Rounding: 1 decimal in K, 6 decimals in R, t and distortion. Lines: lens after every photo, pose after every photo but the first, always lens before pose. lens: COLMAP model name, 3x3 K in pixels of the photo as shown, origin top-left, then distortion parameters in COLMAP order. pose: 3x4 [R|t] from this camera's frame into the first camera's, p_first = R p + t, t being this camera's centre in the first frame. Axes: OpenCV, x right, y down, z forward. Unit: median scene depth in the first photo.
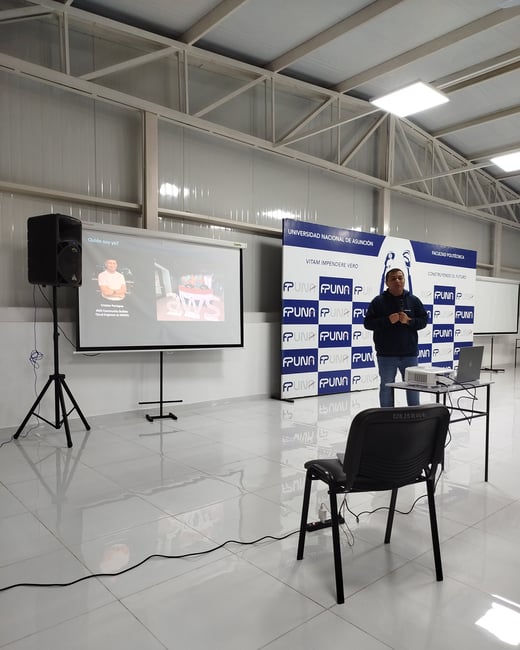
lens RADIAL K [[492.5, 0, 258.0], [0, 492.5, 345.3], [0, 0, 1]] dist [0.044079, -0.014206]
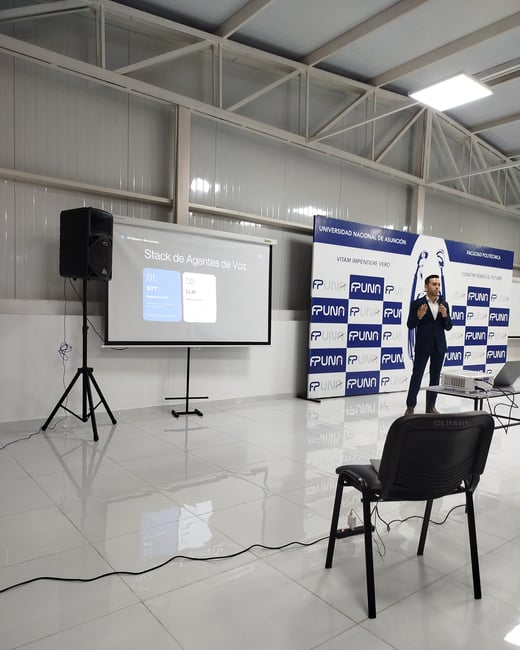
lens RADIAL K [[492.5, 0, 259.2], [0, 492.5, 343.8], [0, 0, 1]] dist [0.044079, -0.014206]
pose [[0.998522, 0.025241, -0.048141, -0.004911], [-0.025148, 0.999681, 0.002545, -0.000536], [0.048190, -0.001330, 0.998837, 0.011851]]
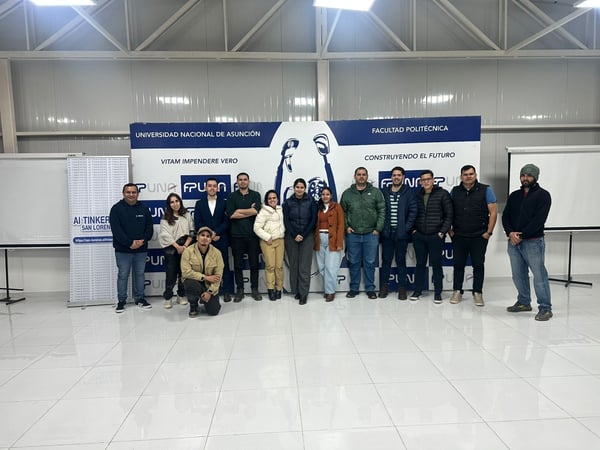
lens RADIAL K [[429.6, 0, 301.4], [0, 429.6, 234.6], [0, 0, 1]] dist [0.083228, -0.064560]
pose [[0.790236, 0.038310, -0.611604, 0.885045], [-0.007940, 0.998600, 0.052293, -0.071179], [0.612752, -0.036468, 0.789434, 0.473535]]
